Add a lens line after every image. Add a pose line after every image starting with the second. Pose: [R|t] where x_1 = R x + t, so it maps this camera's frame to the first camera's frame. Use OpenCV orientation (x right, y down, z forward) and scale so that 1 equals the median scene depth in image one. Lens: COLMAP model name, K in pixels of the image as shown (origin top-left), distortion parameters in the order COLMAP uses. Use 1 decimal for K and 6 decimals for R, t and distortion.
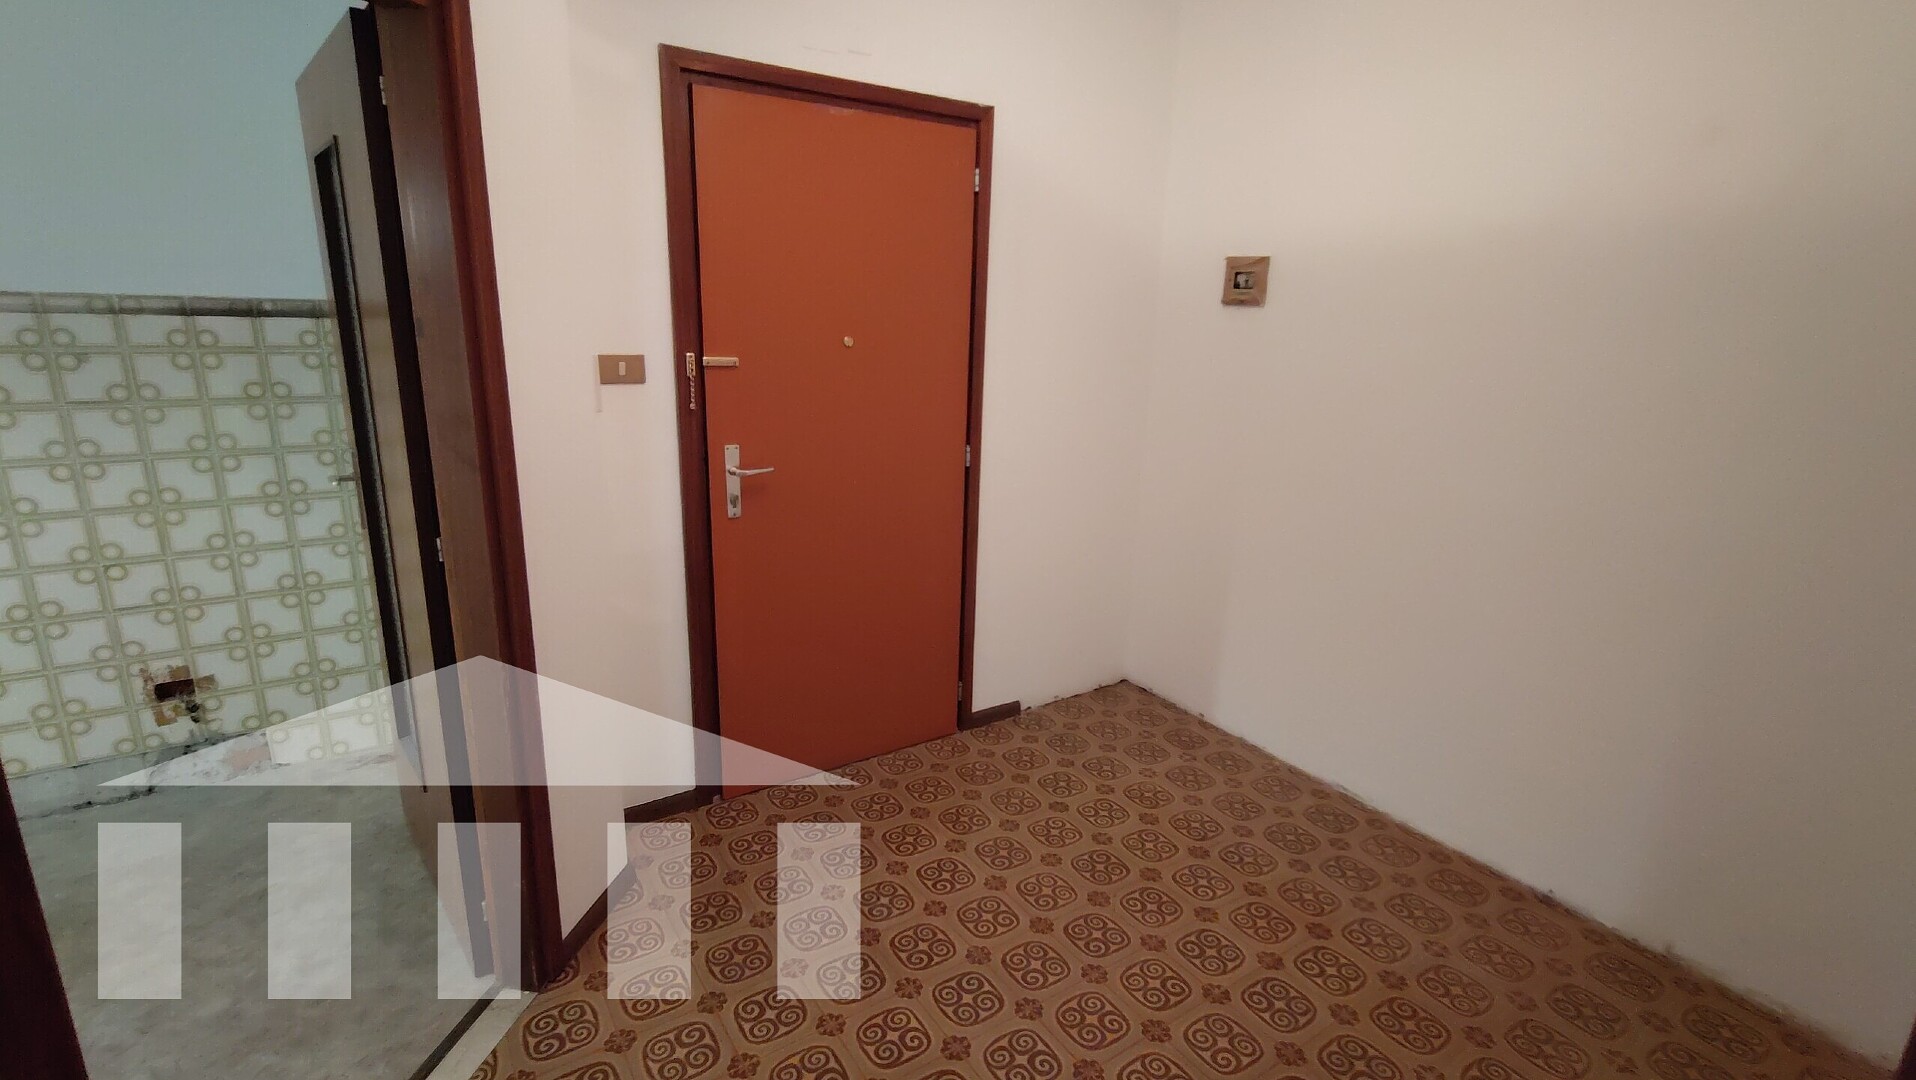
lens RADIAL K [[863.3, 0, 954.9], [0, 863.3, 530.2], [0, 0, 1]] dist [-0.004088, 0.000917]
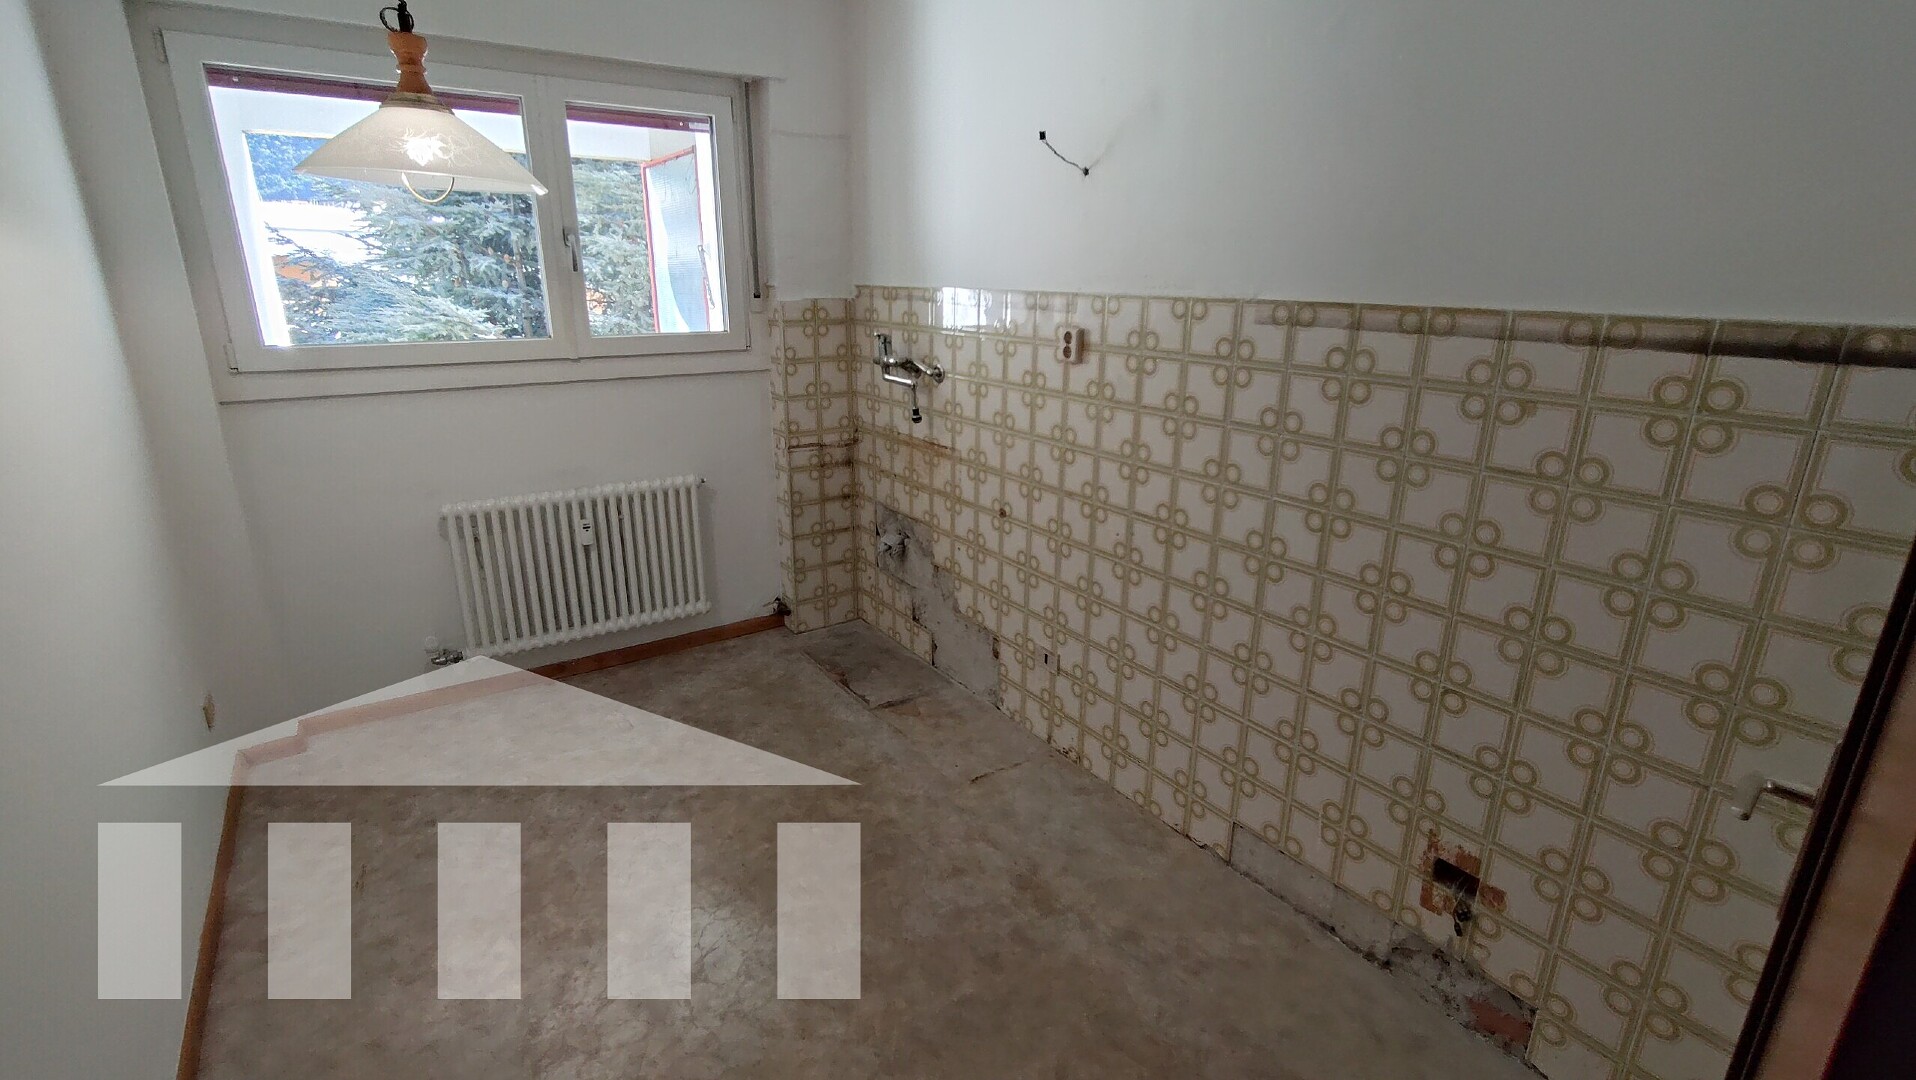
lens RADIAL K [[863.3, 0, 956.3], [0, 863.3, 538.8], [0, 0, 1]] dist [-0.004088, 0.000917]
pose [[-0.032087, 0.252572, -0.967046, -0.300331], [-0.281407, 0.926120, 0.251220, -0.138288], [0.959052, 0.280194, 0.041359, 0.530772]]
